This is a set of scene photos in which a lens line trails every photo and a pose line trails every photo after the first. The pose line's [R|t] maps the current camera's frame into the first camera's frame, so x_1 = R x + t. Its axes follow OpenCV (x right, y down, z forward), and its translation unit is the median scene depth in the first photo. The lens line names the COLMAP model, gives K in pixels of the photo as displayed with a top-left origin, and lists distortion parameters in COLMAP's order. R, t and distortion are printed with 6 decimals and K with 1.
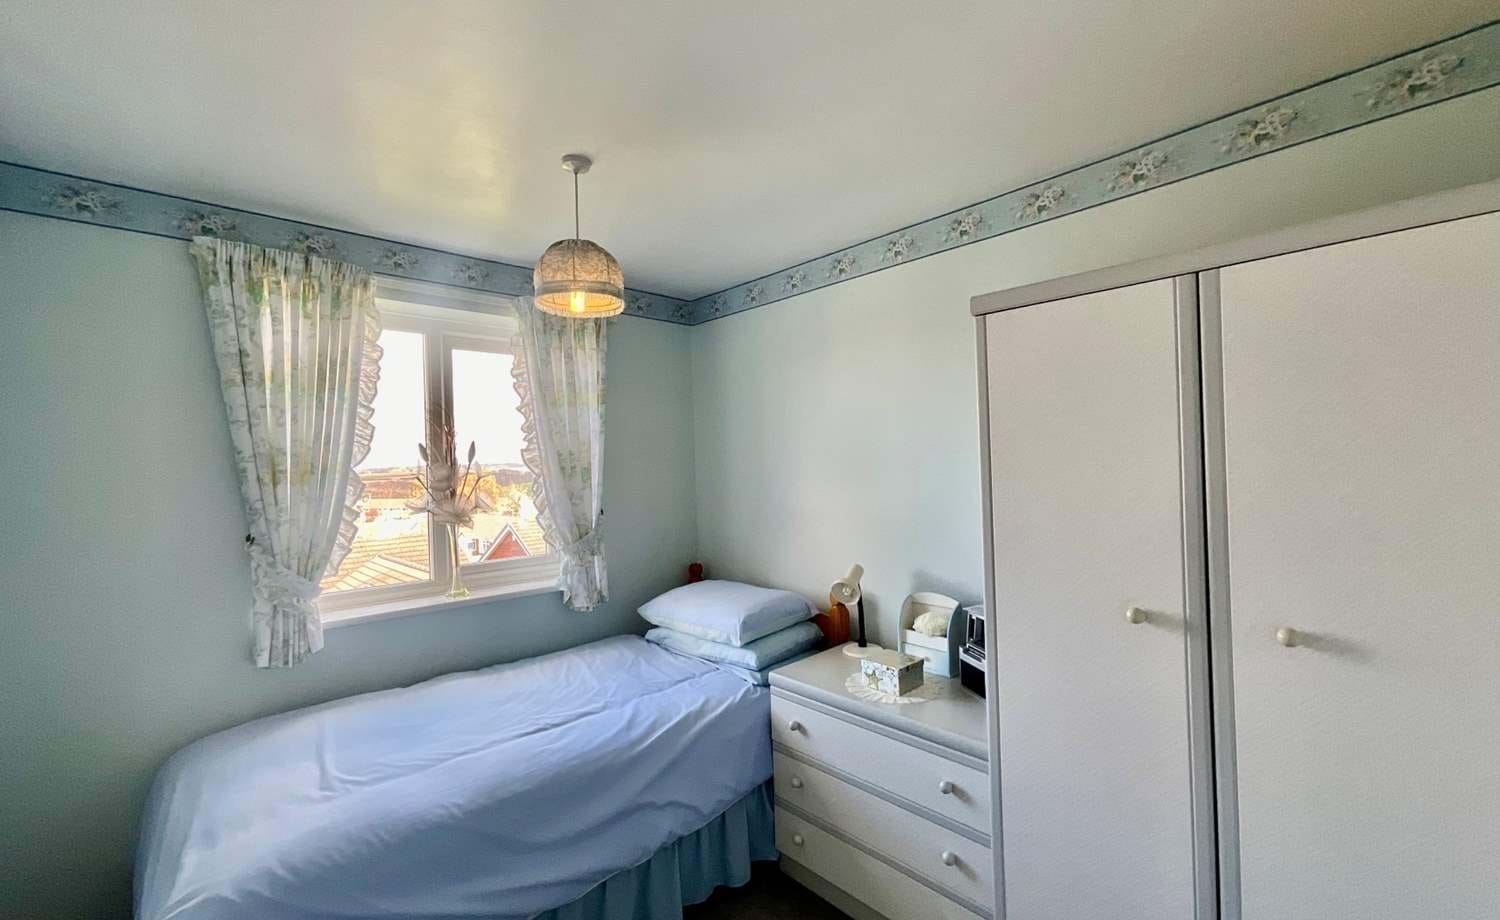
lens RADIAL K [[605.9, 0, 750.0], [0, 605.9, 460.0], [0, 0, 1]] dist [-0.002995, -0.000152]
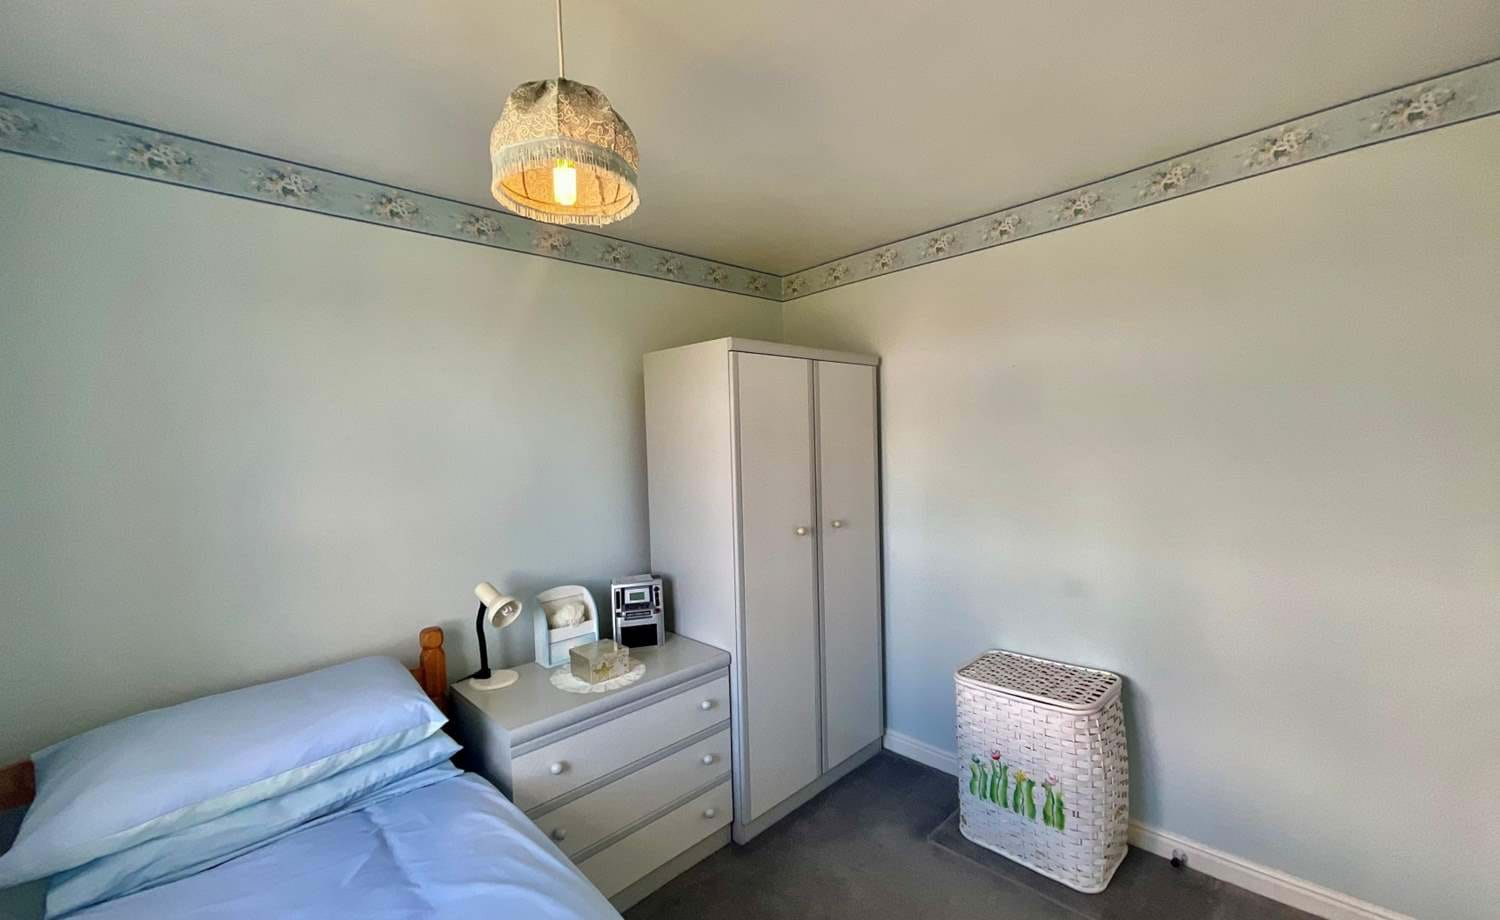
lens RADIAL K [[605.9, 0, 750.0], [0, 605.9, 460.0], [0, 0, 1]] dist [-0.002995, -0.000152]
pose [[-0.019211, -0.014473, 0.999711, -0.738694], [0.023679, 0.999608, 0.014927, -0.005086], [-0.999535, 0.023959, -0.018861, 0.687182]]
